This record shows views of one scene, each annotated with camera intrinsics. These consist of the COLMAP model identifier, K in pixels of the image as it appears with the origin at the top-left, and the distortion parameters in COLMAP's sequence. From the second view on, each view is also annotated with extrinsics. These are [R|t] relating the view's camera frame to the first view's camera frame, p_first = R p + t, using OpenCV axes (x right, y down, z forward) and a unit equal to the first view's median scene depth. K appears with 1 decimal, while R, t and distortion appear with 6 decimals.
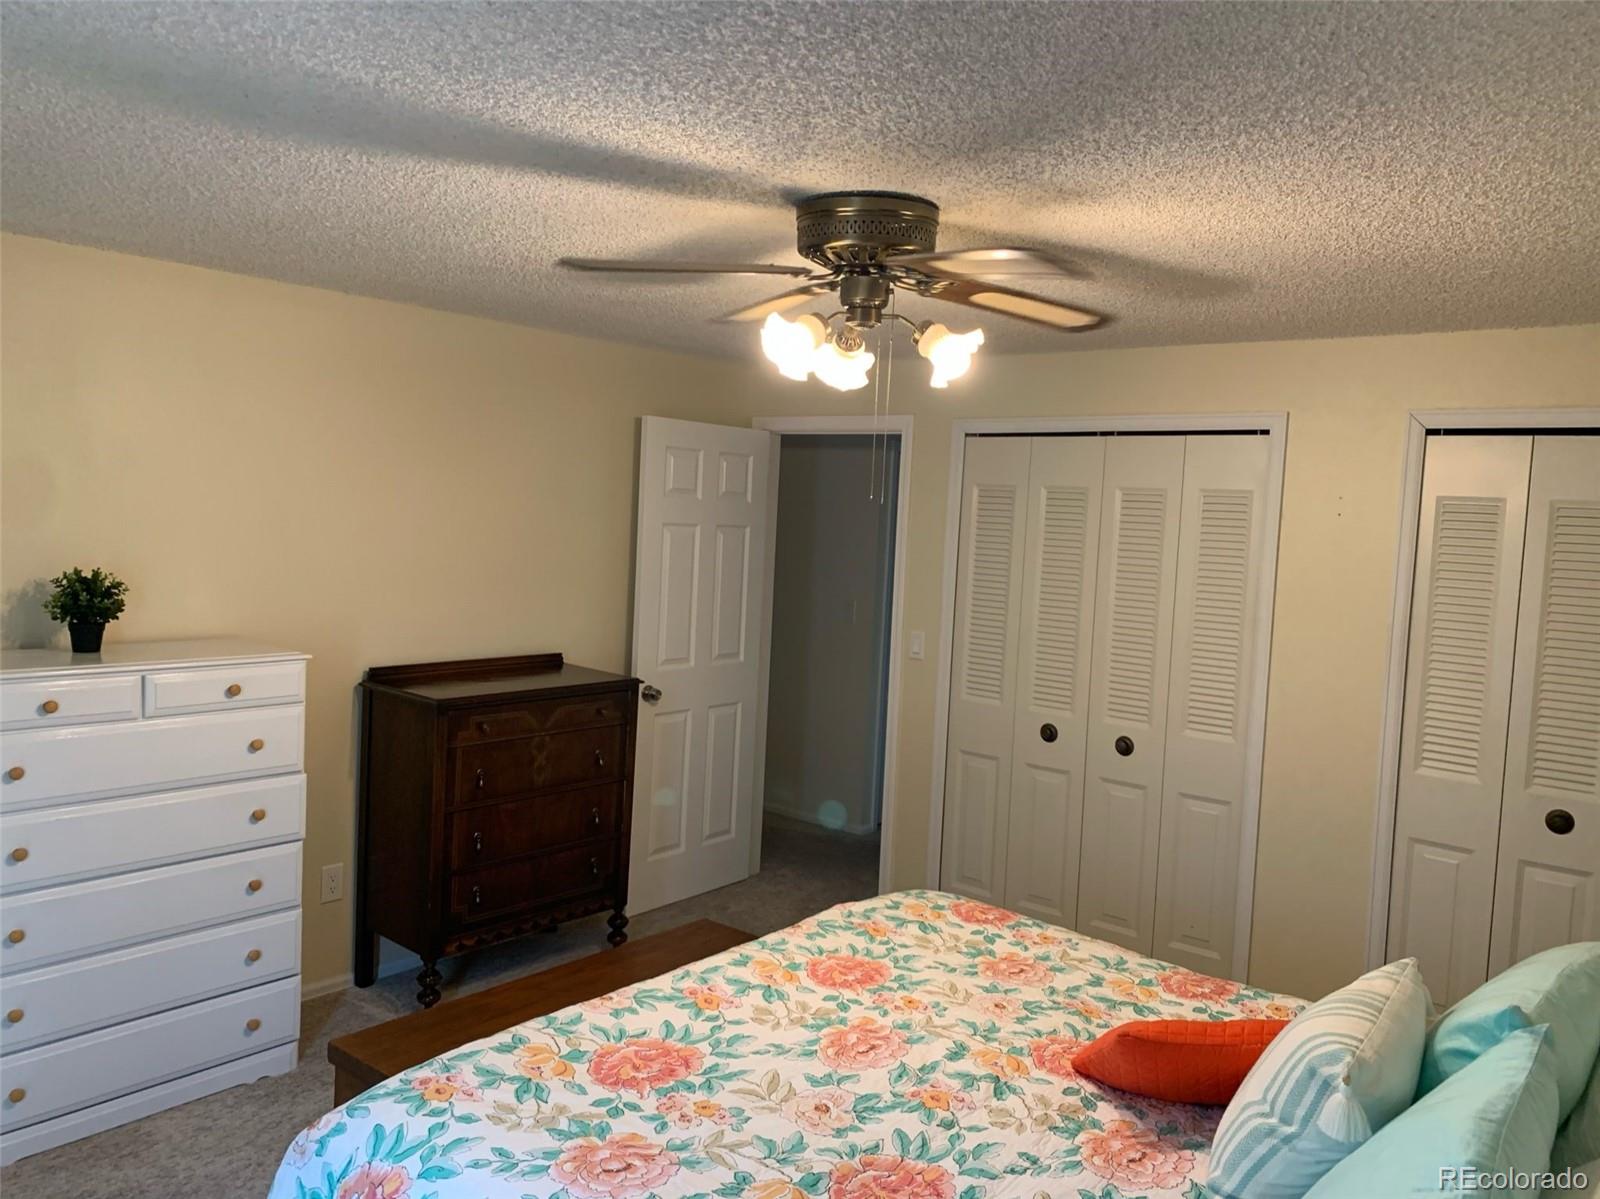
lens RADIAL K [[1249.3, 0, 803.3], [0, 1249.3, 565.4], [0, 0, 1]] dist [0.132118, -0.437303]
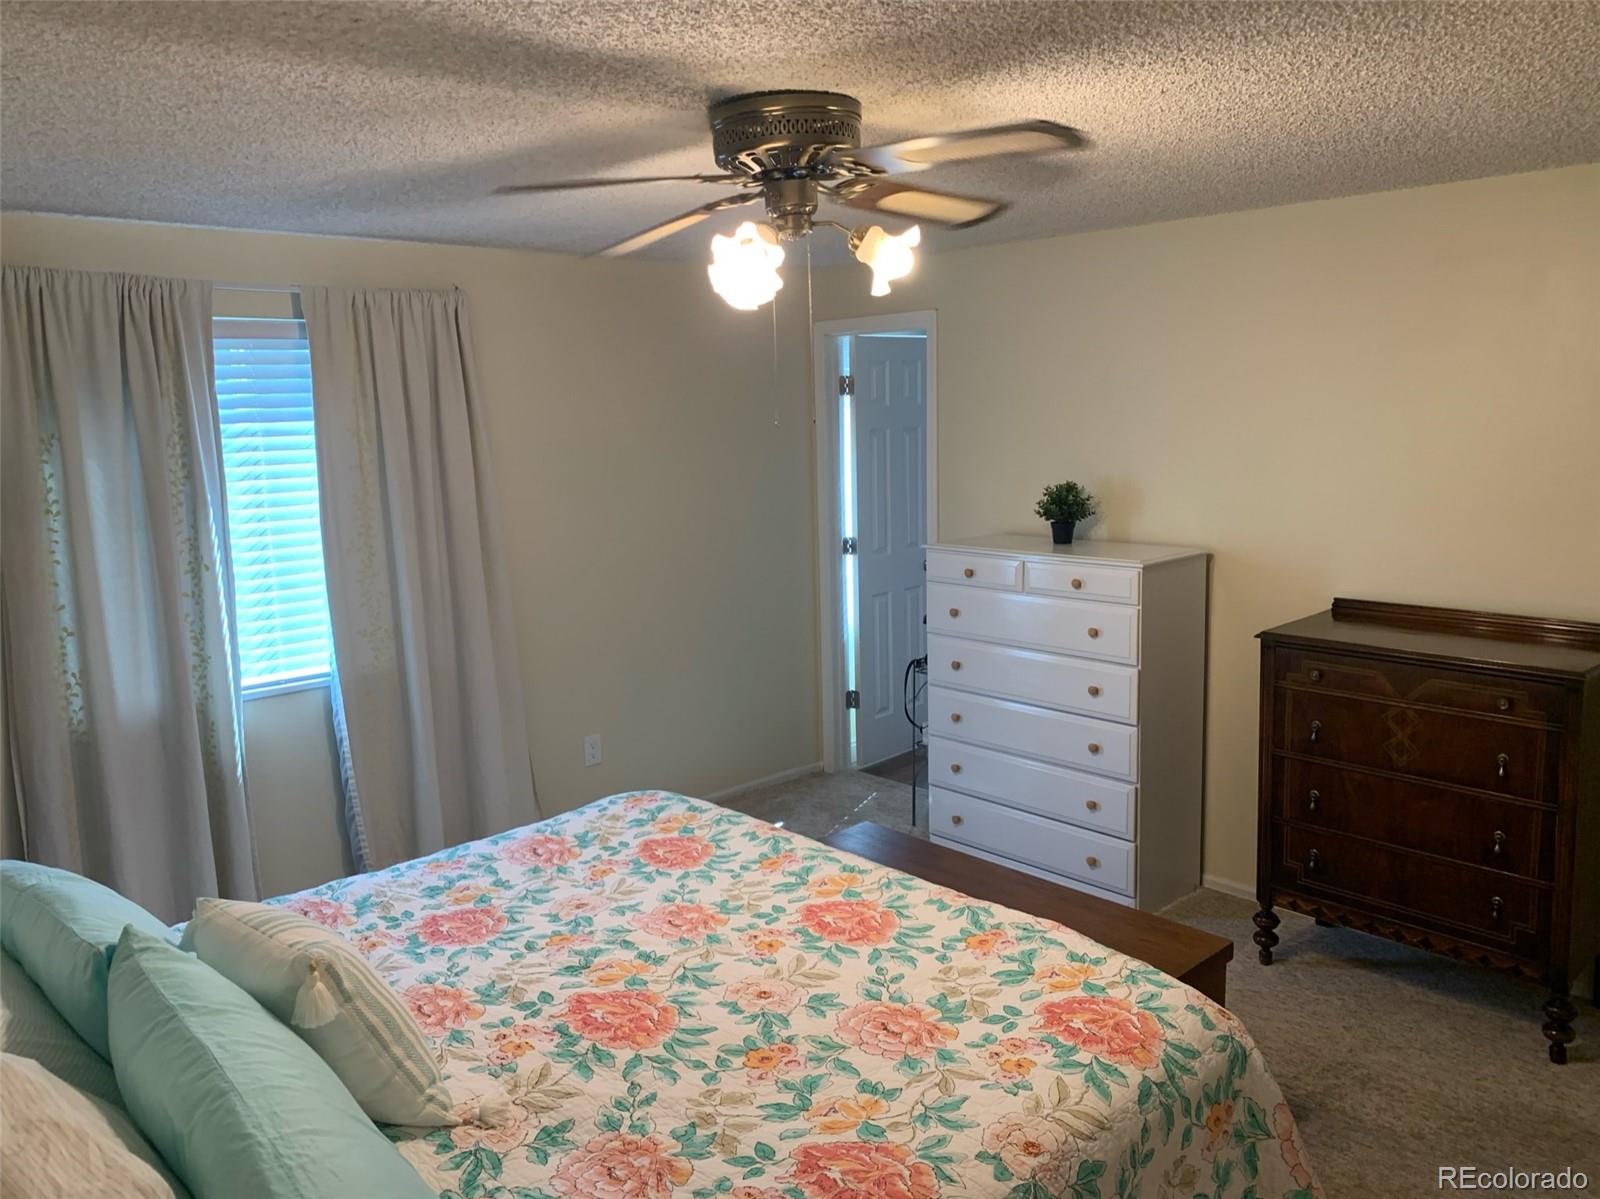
lens RADIAL K [[1217.7, 0, 799.4], [0, 1217.7, 599.8], [0, 0, 1]] dist [-0.006617, -0.004529]
pose [[-0.130363, 0.129458, -0.982978, 0.904968], [-0.028883, 0.990522, 0.134282, -0.043188], [0.991046, 0.045896, -0.125388, 1.048829]]
